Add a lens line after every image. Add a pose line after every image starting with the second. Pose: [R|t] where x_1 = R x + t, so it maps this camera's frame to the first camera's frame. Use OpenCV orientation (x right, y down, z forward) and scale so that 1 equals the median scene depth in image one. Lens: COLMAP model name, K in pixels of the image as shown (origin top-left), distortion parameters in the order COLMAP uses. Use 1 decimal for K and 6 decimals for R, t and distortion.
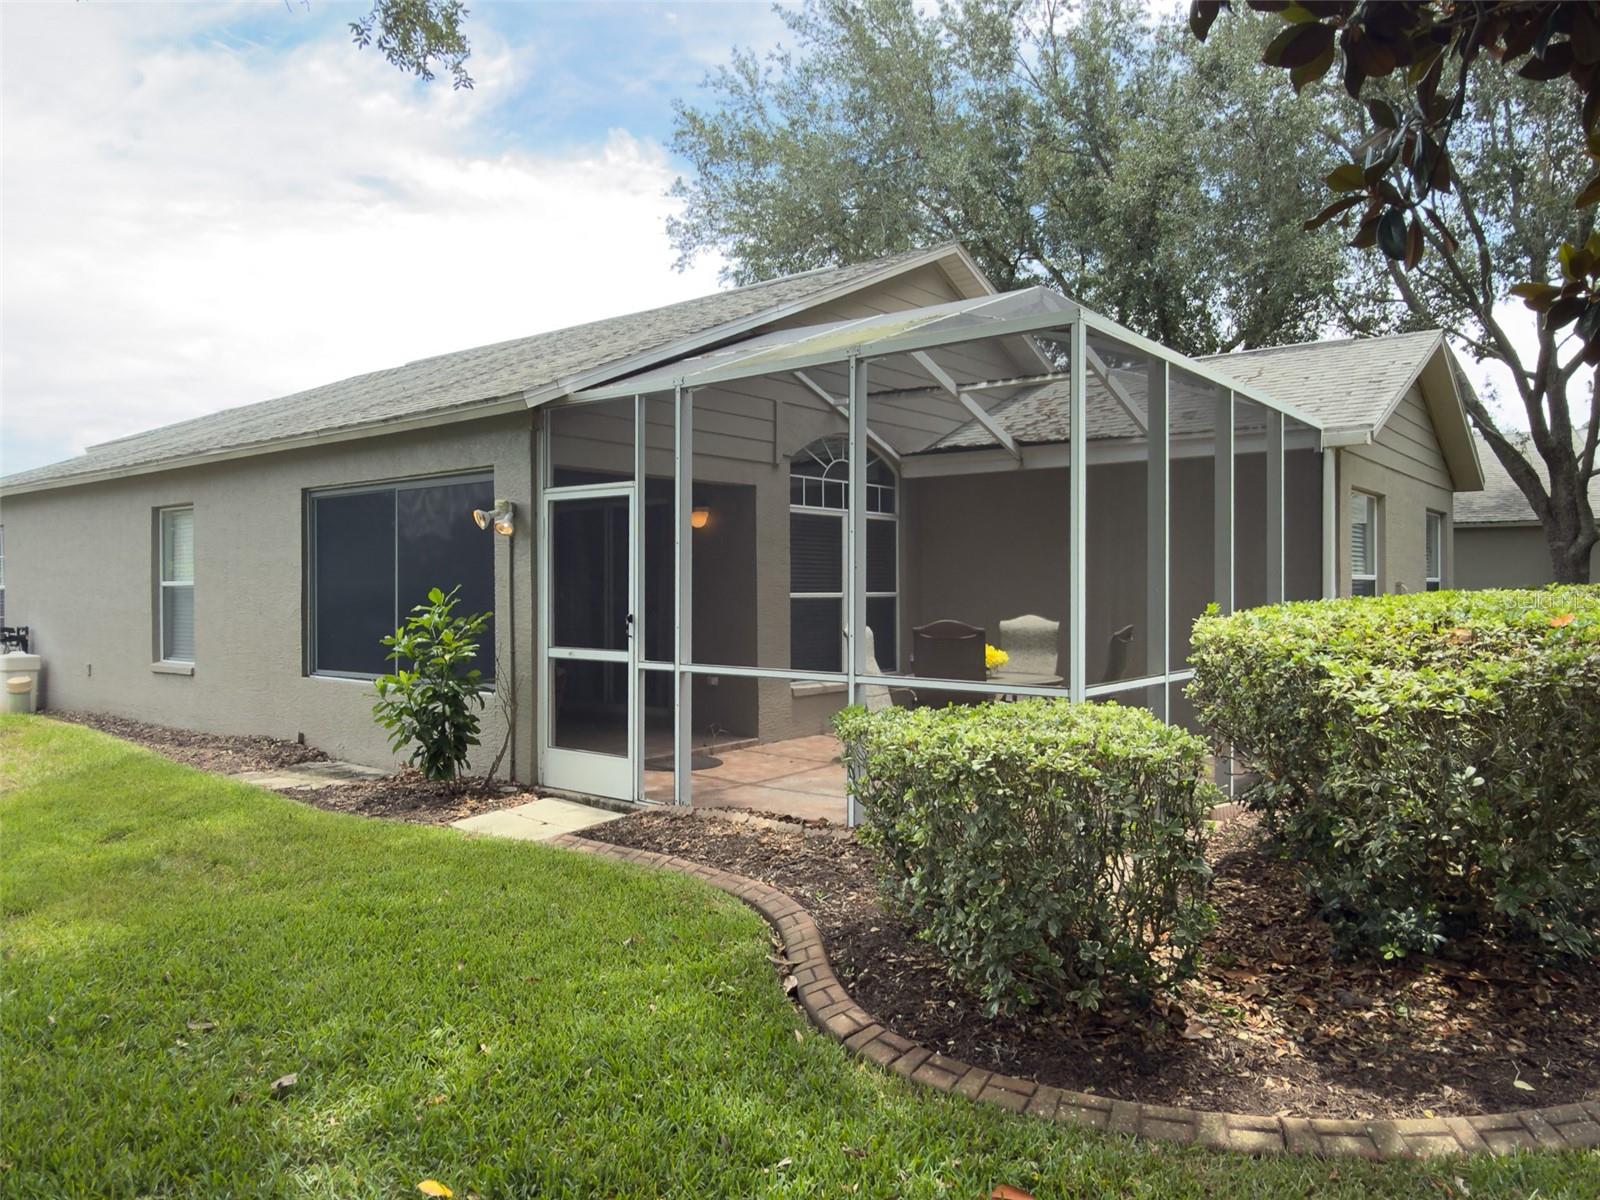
lens RADIAL K [[1075.5, 0, 799.3], [0, 1075.5, 590.6], [0, 0, 1]] dist [-0.008812, 0.004161]
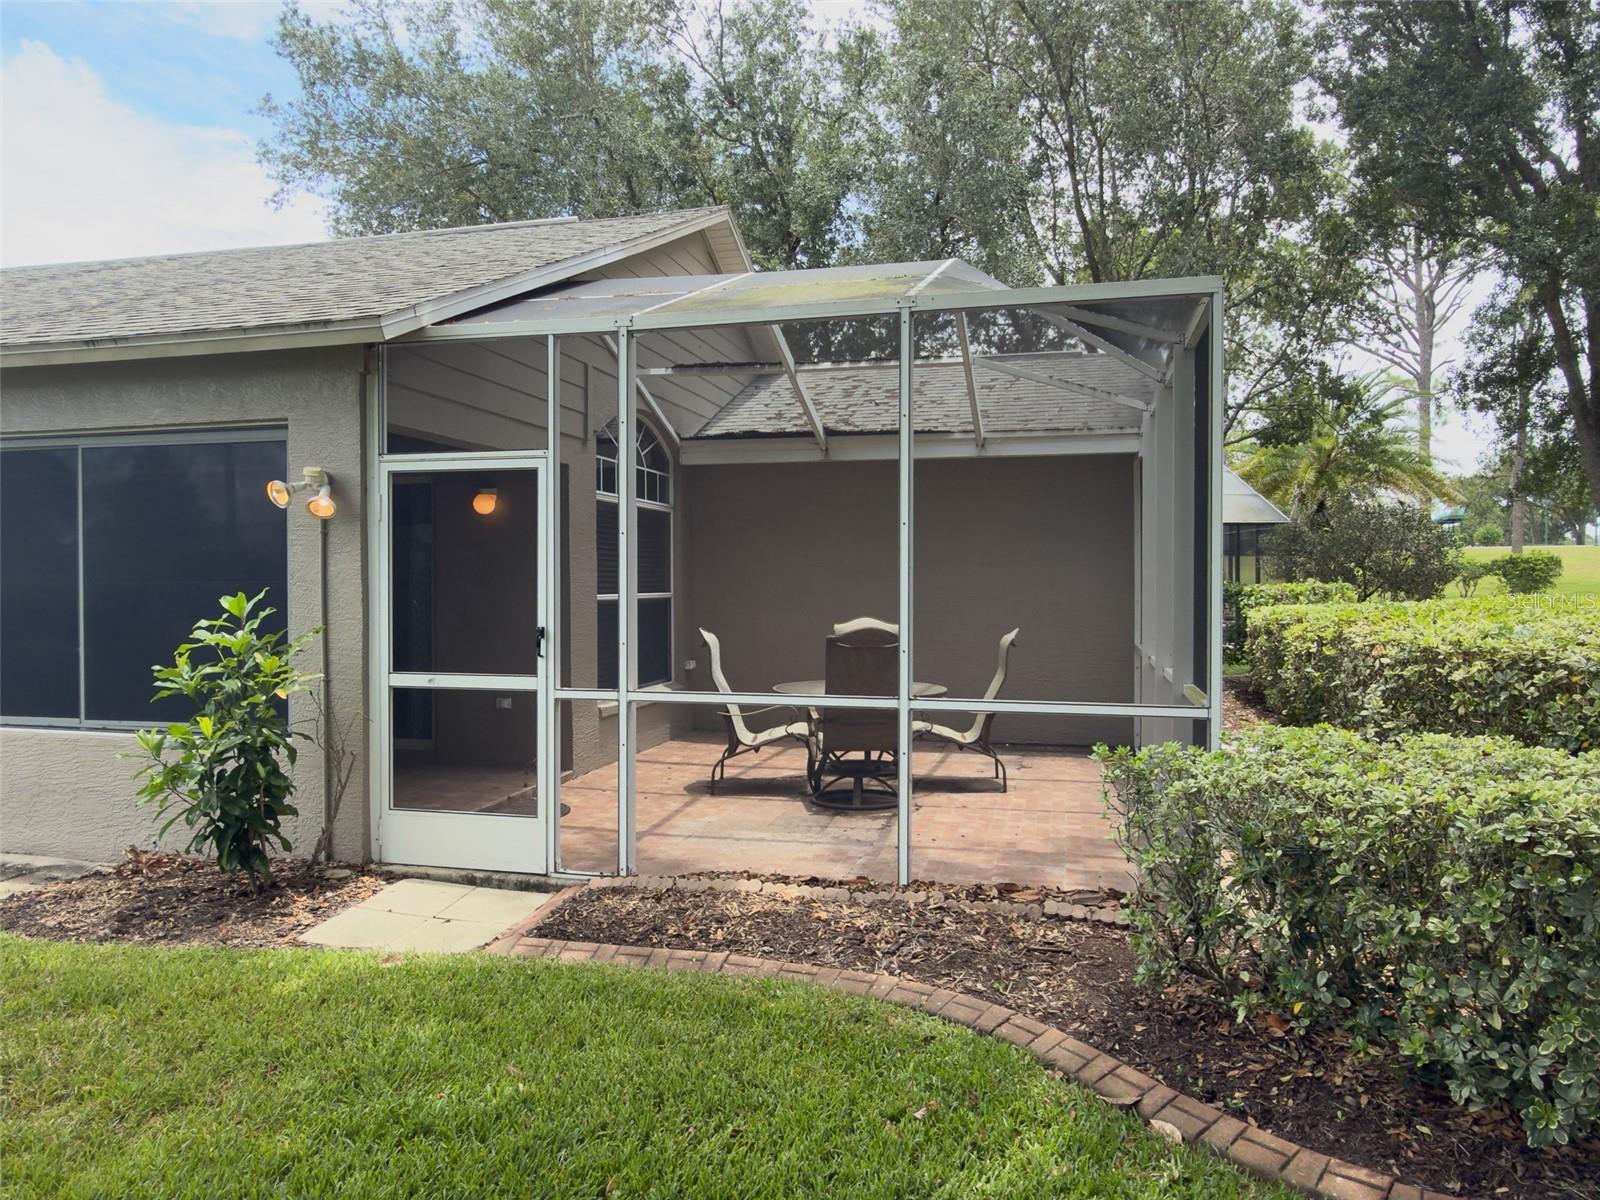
lens RADIAL K [[1075.5, 0, 799.9], [0, 1075.5, 599.2], [0, 0, 1]] dist [-0.008812, 0.004161]
pose [[0.913205, -0.006426, 0.407450, -0.274555], [0.001395, 0.999919, 0.012644, -0.006023], [-0.407499, -0.010978, 0.913140, 0.220556]]
